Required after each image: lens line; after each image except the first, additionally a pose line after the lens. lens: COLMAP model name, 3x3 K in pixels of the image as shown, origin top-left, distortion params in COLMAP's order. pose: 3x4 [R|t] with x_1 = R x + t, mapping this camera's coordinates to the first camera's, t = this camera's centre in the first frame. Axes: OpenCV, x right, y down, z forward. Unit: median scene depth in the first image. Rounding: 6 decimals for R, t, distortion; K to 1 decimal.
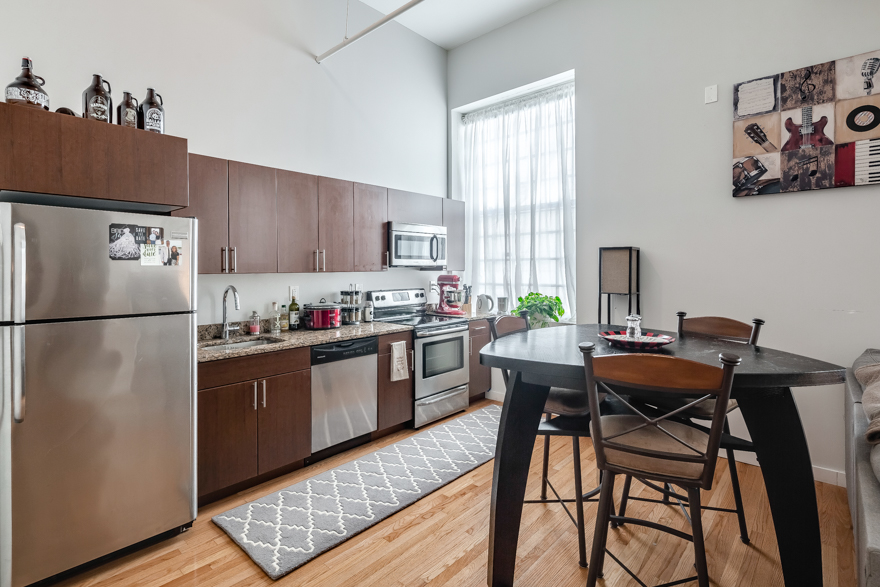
lens RADIAL K [[433.6, 0, 430.4], [0, 433.6, 275.0], [0, 0, 1]] dist [-0.000779, -0.001726]
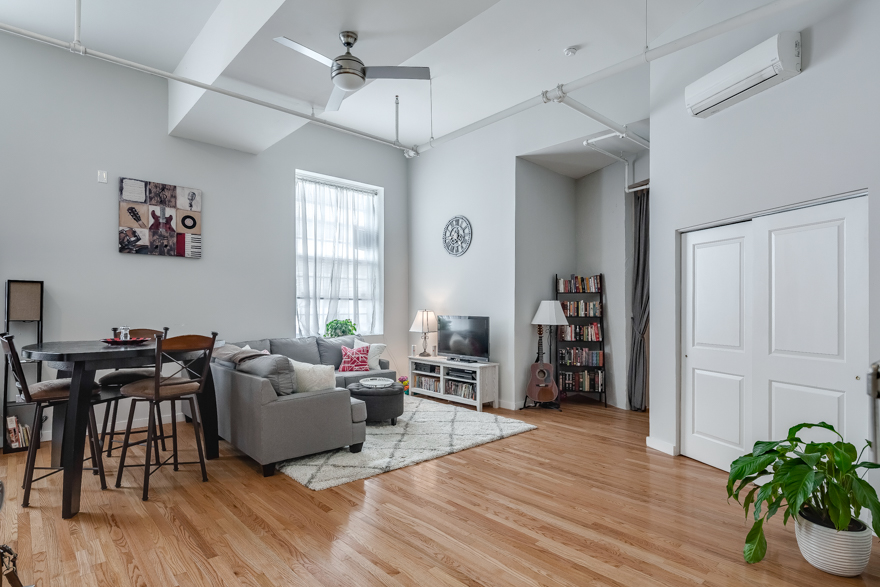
lens RADIAL K [[457.0, 0, 437.7], [0, 457.0, 306.0], [0, 0, 1]] dist [0.003385, 0.000019]
pose [[0.086178, 0.007015, 0.996255, -0.690537], [0.012960, 0.999883, -0.008161, 0.027500], [-0.996195, 0.013614, 0.086077, -0.195173]]
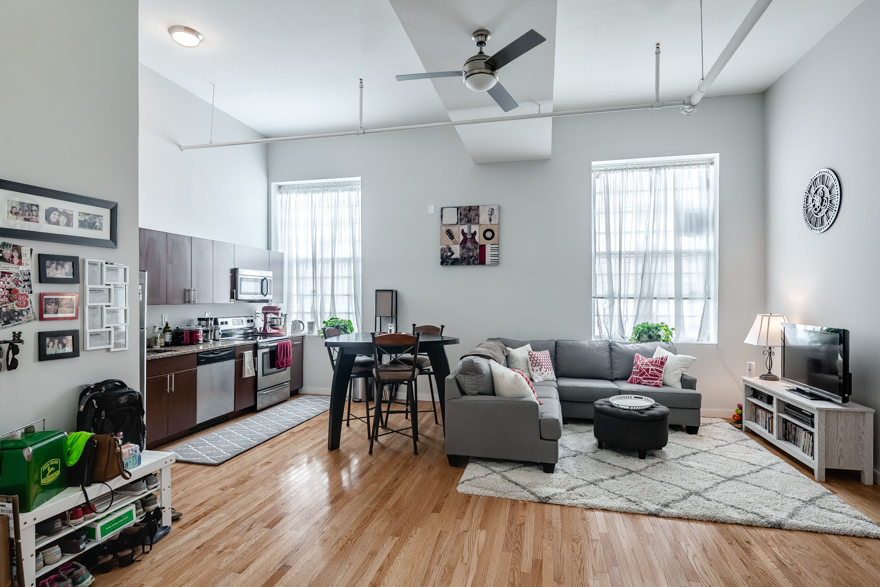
lens RADIAL K [[458.1, 0, 438.4], [0, 458.1, 301.2], [0, 0, 1]] dist [0.003357, -0.000615]
pose [[0.871615, 0.003297, 0.490181, -0.280425], [0.001912, 0.999947, -0.010126, 0.001188], [-0.490188, 0.009763, 0.871562, -0.697783]]
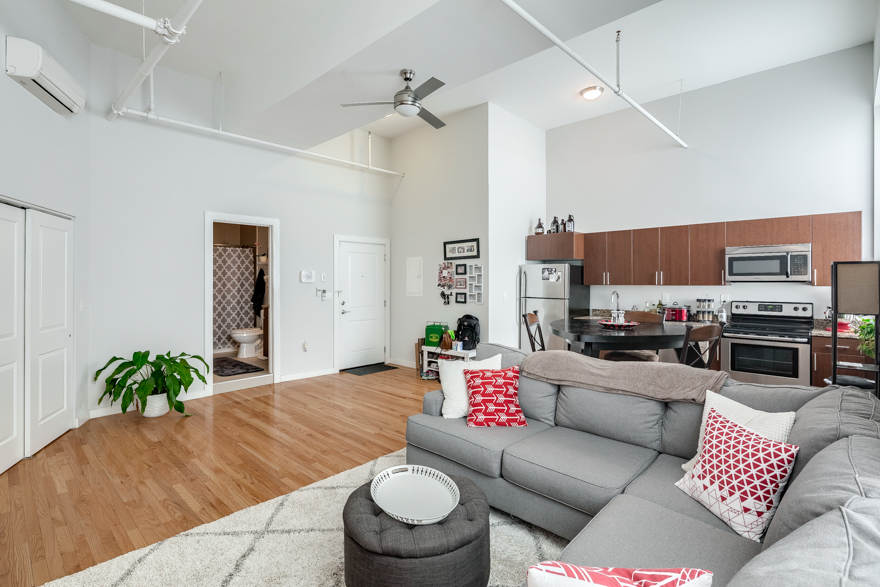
lens RADIAL K [[425.0, 0, 439.8], [0, 425.0, 280.8], [0, 0, 1]] dist [0.001145, -0.000233]
pose [[-0.017621, 0.003211, -0.999840, 1.348951], [-0.016027, 0.999865, 0.003494, -0.014801], [0.999716, 0.016086, -0.017567, 0.178215]]
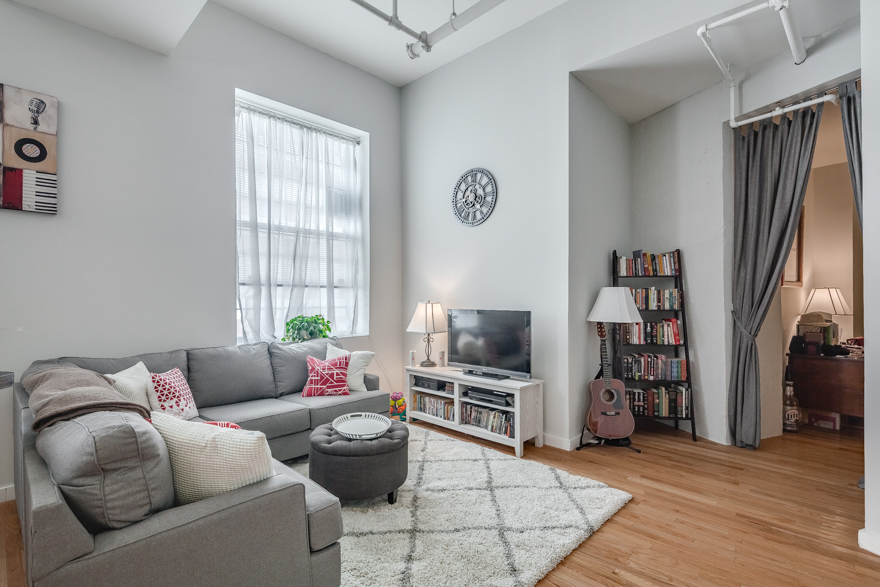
lens RADIAL K [[426.7, 0, 440.0], [0, 426.7, 293.5], [0, 0, 1]] dist [0.017088, -0.008890]
pose [[0.026306, 0.015327, 0.999536, -0.036127], [0.017044, 0.999730, -0.015778, 0.025210], [-0.999509, 0.017452, 0.026037, -0.039536]]
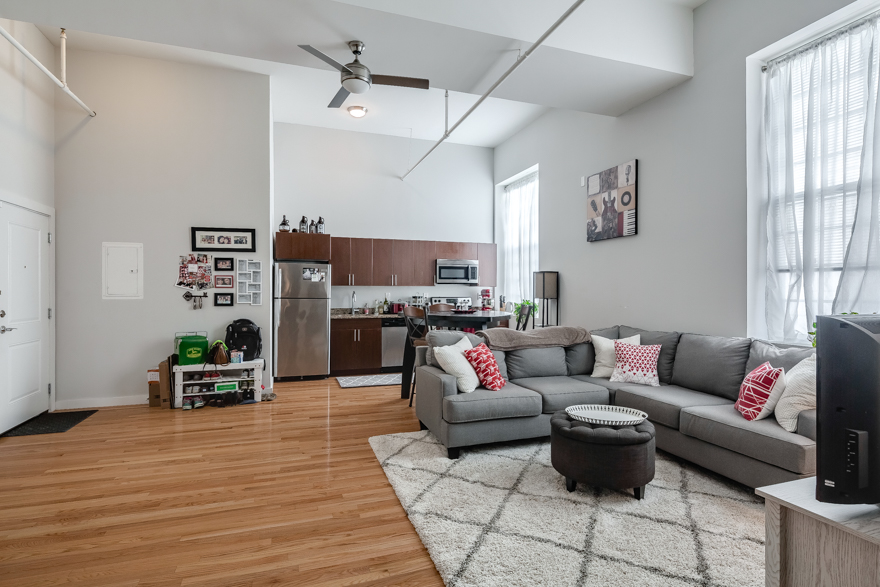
lens RADIAL K [[447.7, 0, 440.0], [0, 447.7, 293.5], [0, 0, 1]] dist [0.002305, 0.000062]
pose [[0.881249, 0.008699, -0.472573, 0.926063], [-0.014001, 0.999872, -0.007703, 0.042977], [0.472445, 0.013405, 0.881258, -0.764129]]
